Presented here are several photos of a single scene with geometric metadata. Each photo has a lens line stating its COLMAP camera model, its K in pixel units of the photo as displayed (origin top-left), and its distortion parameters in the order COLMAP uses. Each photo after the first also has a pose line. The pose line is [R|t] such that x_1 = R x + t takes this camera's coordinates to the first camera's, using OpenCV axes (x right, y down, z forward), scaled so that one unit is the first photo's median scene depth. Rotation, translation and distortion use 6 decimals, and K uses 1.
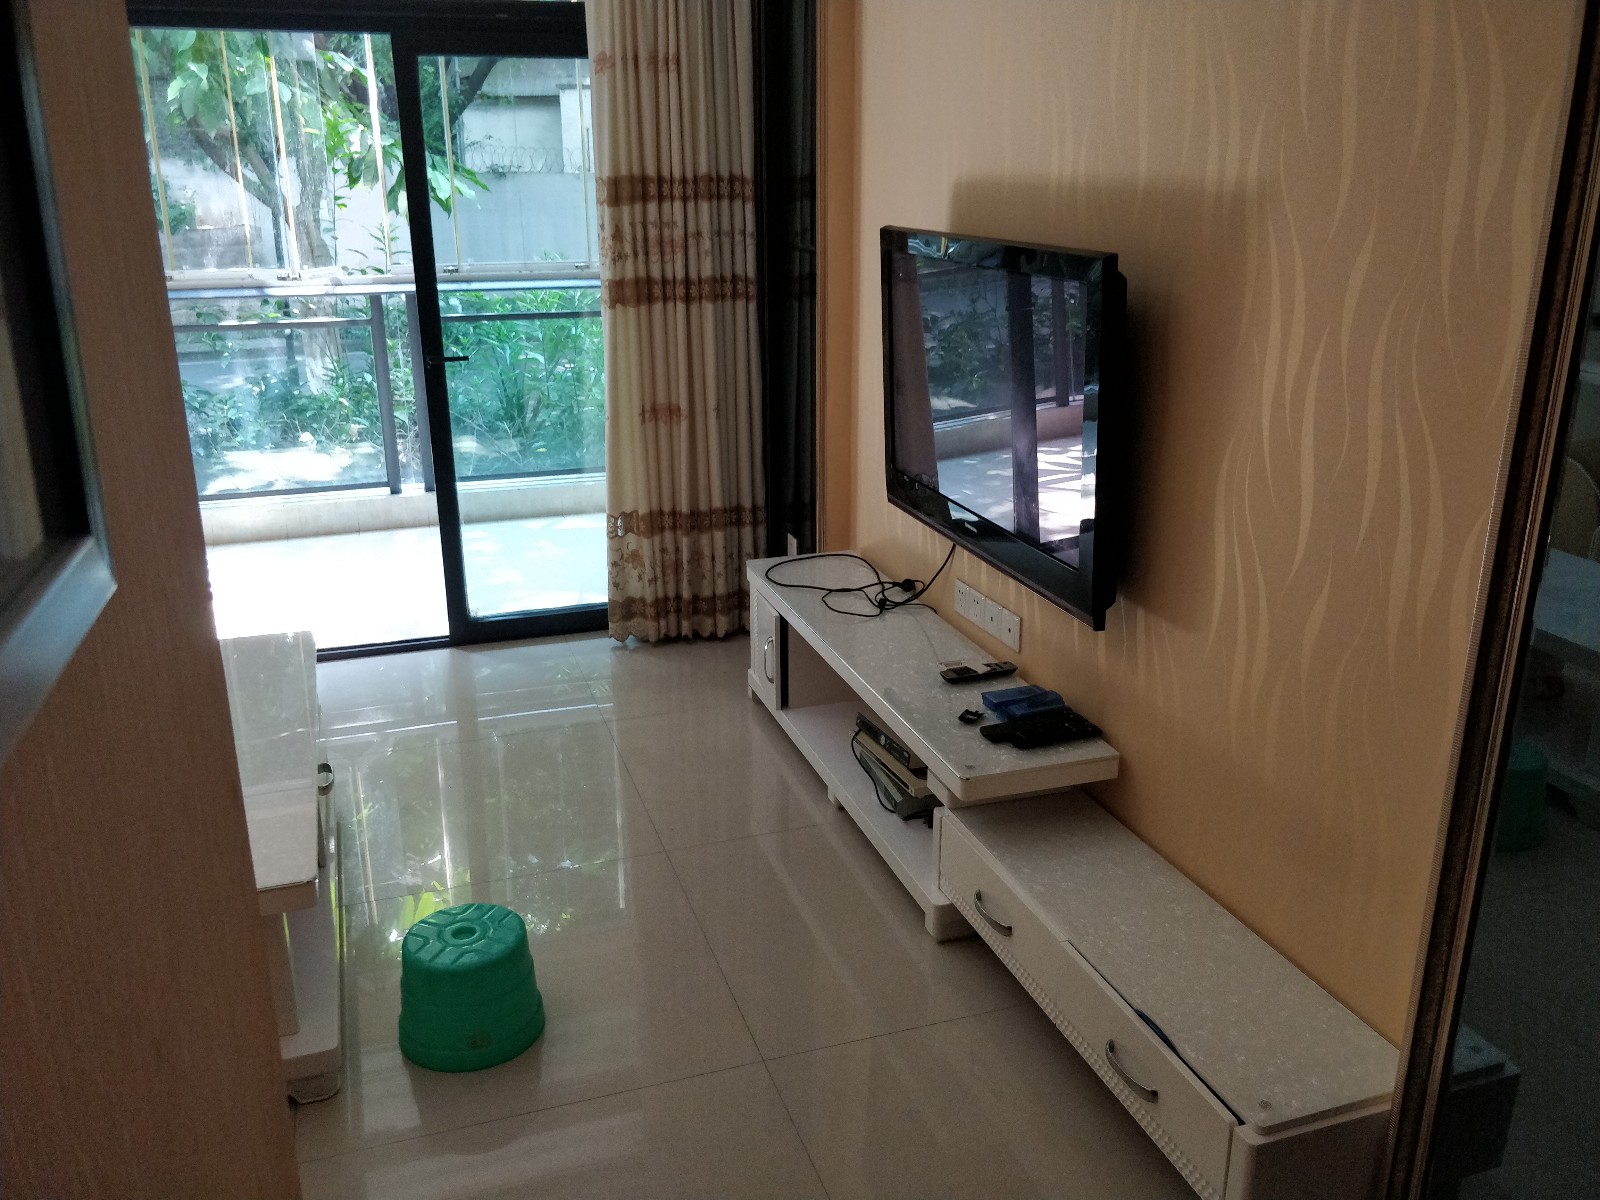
lens RADIAL K [[1311.8, 0, 800.0], [0, 1311.8, 600.0], [0, 0, 1]] dist [0.191071, -0.465255]
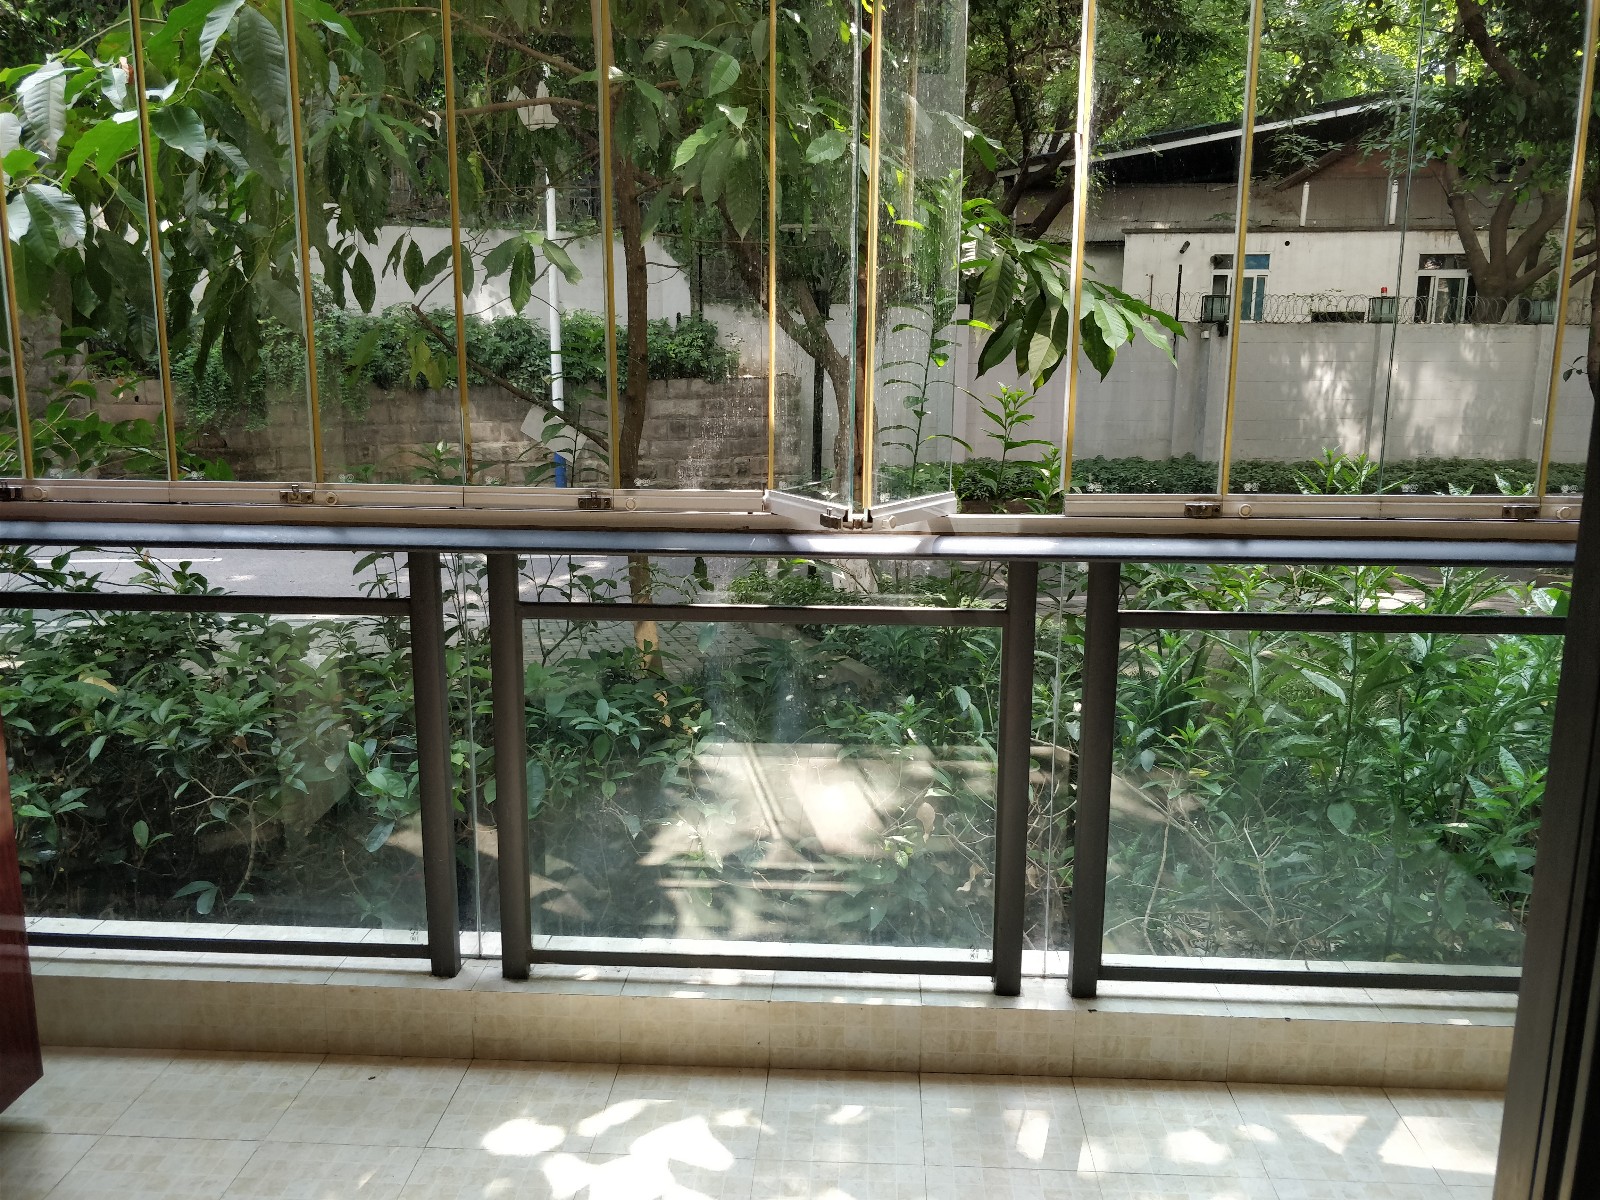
lens RADIAL K [[1288.0, 0, 800.1], [0, 1288.0, 592.3], [0, 0, 1]] dist [0.210259, -0.378346]
pose [[0.931300, 0.086184, -0.353911, -0.307134], [-0.124452, 0.988423, -0.086790, -0.224323], [0.342333, 0.124872, 0.931244, 0.757361]]
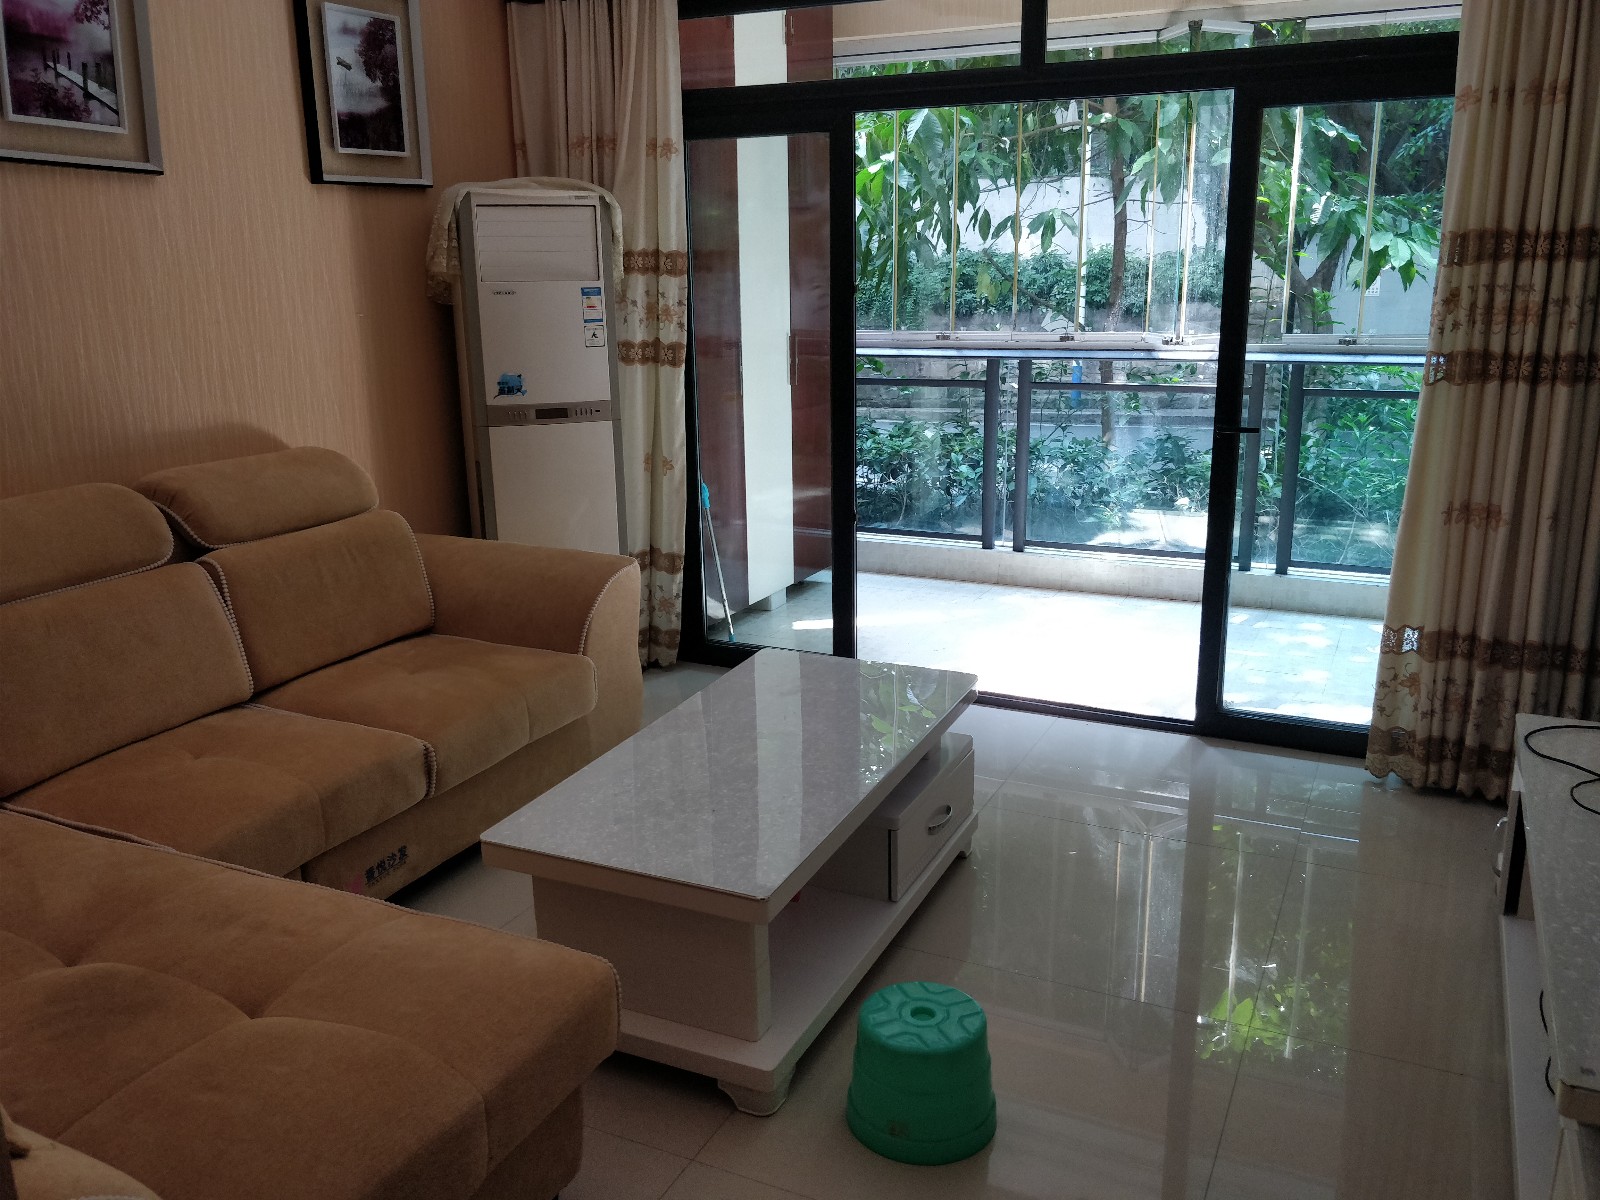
lens RADIAL K [[1333.0, 0, 800.0], [0, 1333.0, 600.0], [0, 0, 1]] dist [0.008722, 0.000050]
pose [[0.721657, 0.173335, -0.670199, 0.150104], [-0.210189, 0.977303, 0.026434, -0.023969], [0.659569, 0.121793, 0.741711, 0.119337]]
